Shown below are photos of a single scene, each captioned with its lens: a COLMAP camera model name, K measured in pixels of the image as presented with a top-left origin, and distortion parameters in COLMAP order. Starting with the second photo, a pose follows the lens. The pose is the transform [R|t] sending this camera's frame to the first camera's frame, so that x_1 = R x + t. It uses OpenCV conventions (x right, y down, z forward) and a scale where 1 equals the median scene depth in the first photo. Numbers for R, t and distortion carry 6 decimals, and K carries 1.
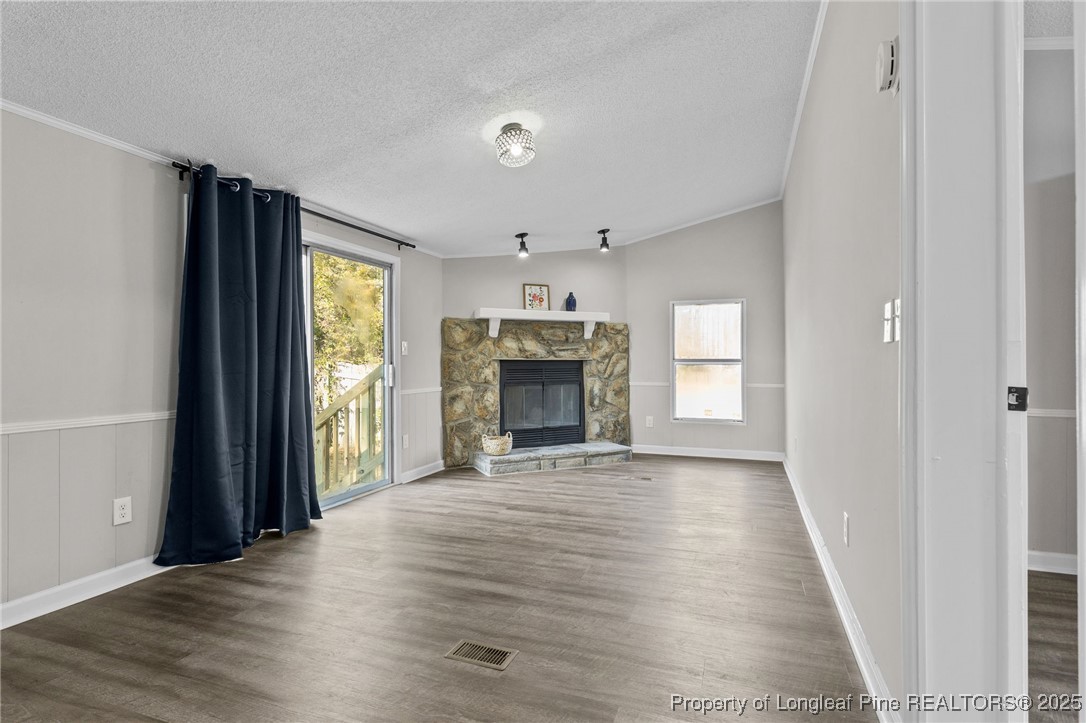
lens RADIAL K [[537.3, 0, 545.3], [0, 537.3, 362.7], [0, 0, 1]] dist [0.018026, 0.000408]
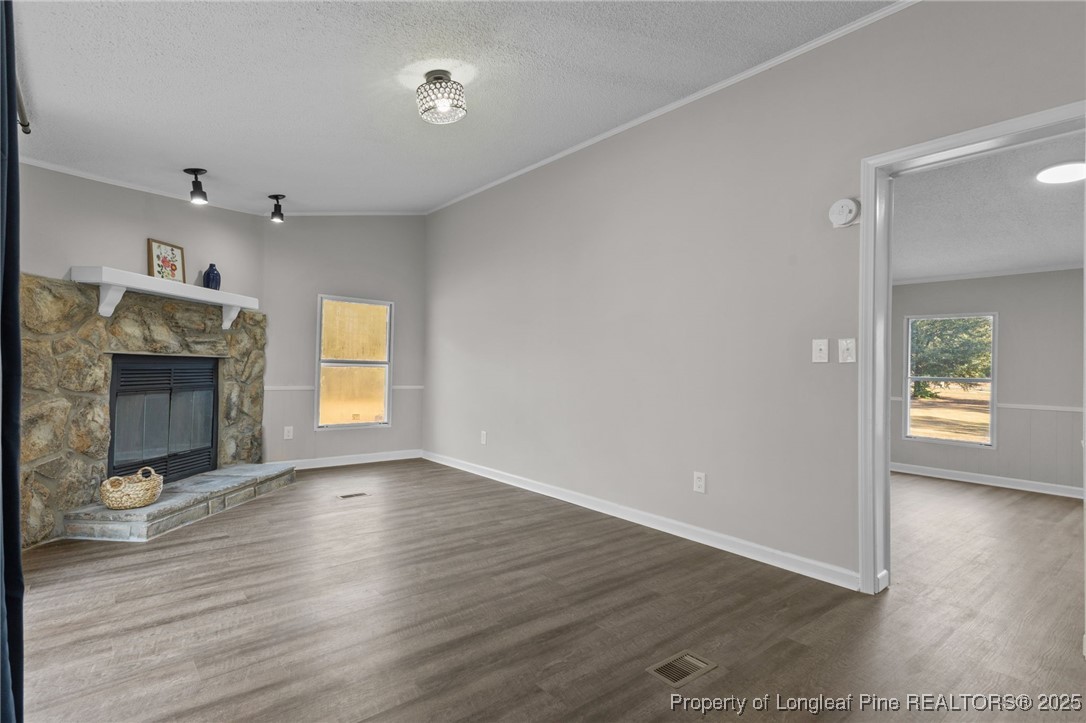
lens RADIAL K [[537.3, 0, 547.0], [0, 537.3, 358.0], [0, 0, 1]] dist [0.018026, 0.000408]
pose [[0.491380, 0.028809, 0.870469, -0.373501], [-0.018933, 0.999570, -0.022394, 0.004095], [-0.870740, -0.005476, 0.491714, 0.251605]]
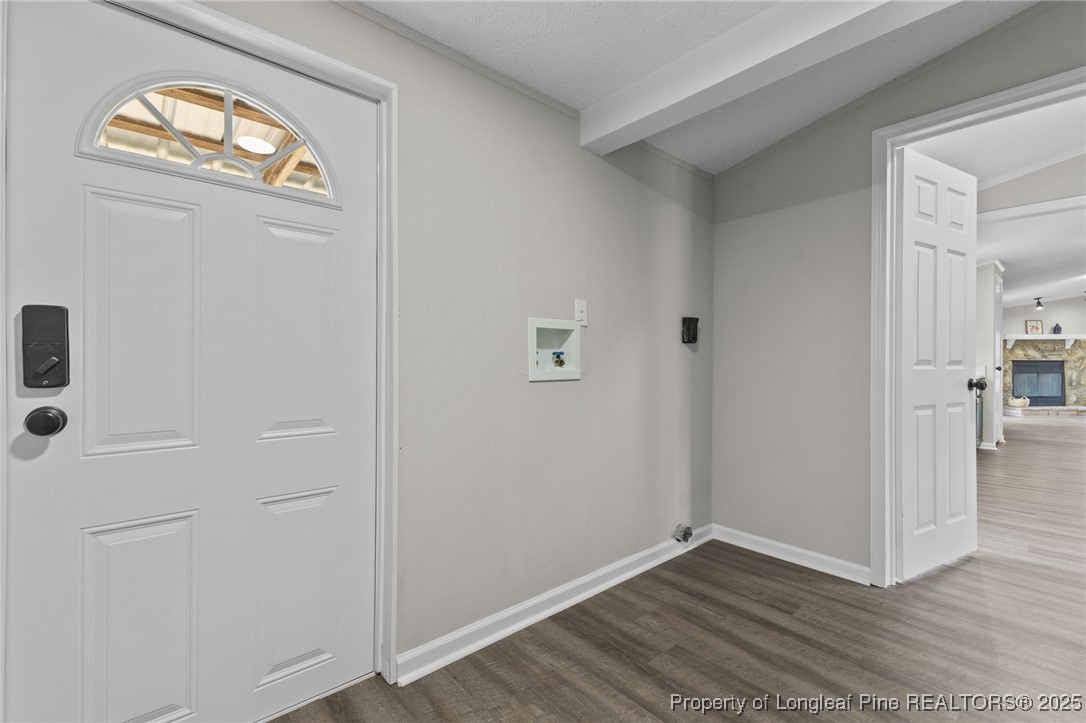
lens RADIAL K [[477.4, 0, 544.1], [0, 477.4, 359.2], [0, 0, 1]] dist [0.004510, -0.000075]
pose [[0.880273, 0.002699, -0.474459, -0.740302], [-0.004170, 0.999989, -0.002048, 0.001743], [0.474449, 0.003782, 0.880275, -1.318356]]
